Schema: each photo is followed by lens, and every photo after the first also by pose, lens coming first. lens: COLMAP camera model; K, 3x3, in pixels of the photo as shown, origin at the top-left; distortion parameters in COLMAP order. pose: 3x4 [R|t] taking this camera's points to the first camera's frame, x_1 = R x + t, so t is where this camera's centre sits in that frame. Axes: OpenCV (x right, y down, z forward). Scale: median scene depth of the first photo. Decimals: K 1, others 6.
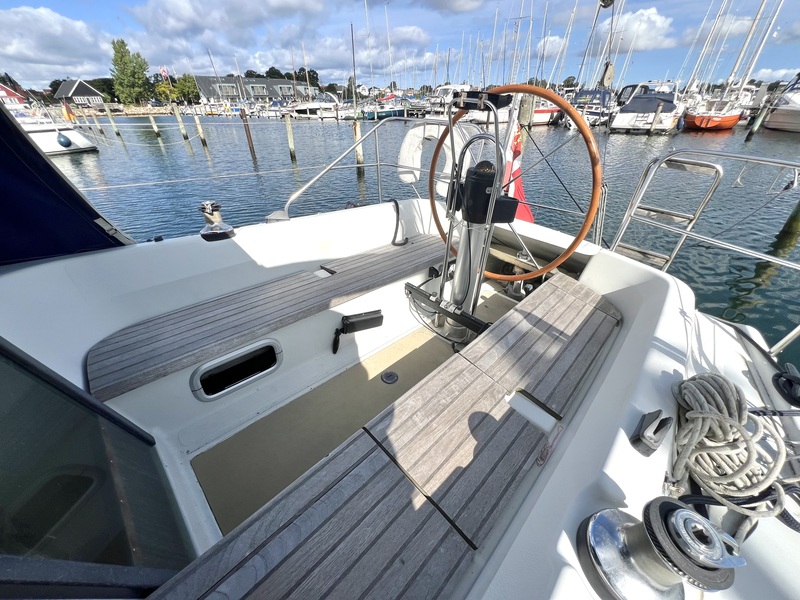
lens RADIAL K [[321.8, 0, 395.7], [0, 321.8, 298.8], [0, 0, 1]] dist [-0.011077, 0.000007]
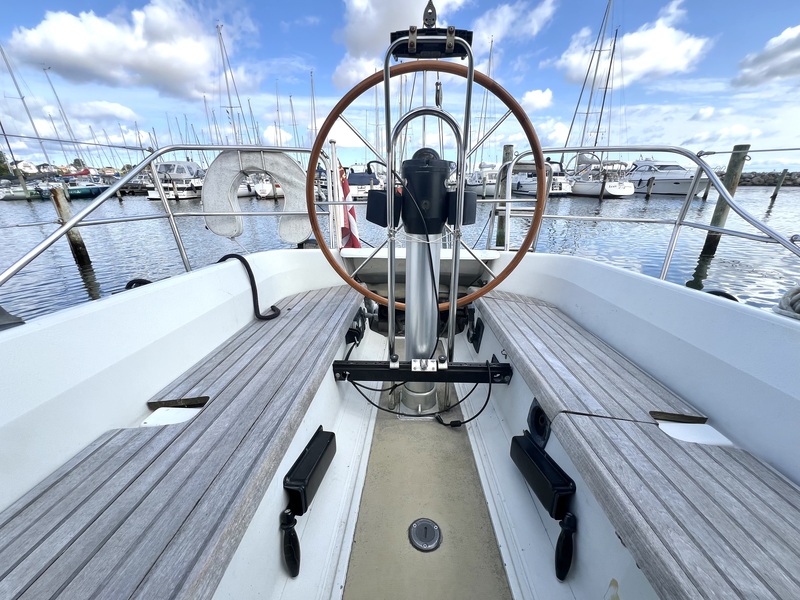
lens RADIAL K [[318.5, 0, 397.6], [0, 318.5, 301.4], [0, 0, 1]] dist [-0.002710, 0.000182]
pose [[0.713524, -0.262701, 0.649517, -0.239523], [0.394908, 0.916550, -0.063121, -0.069630], [-0.578733, 0.301538, 0.757723, 0.450823]]
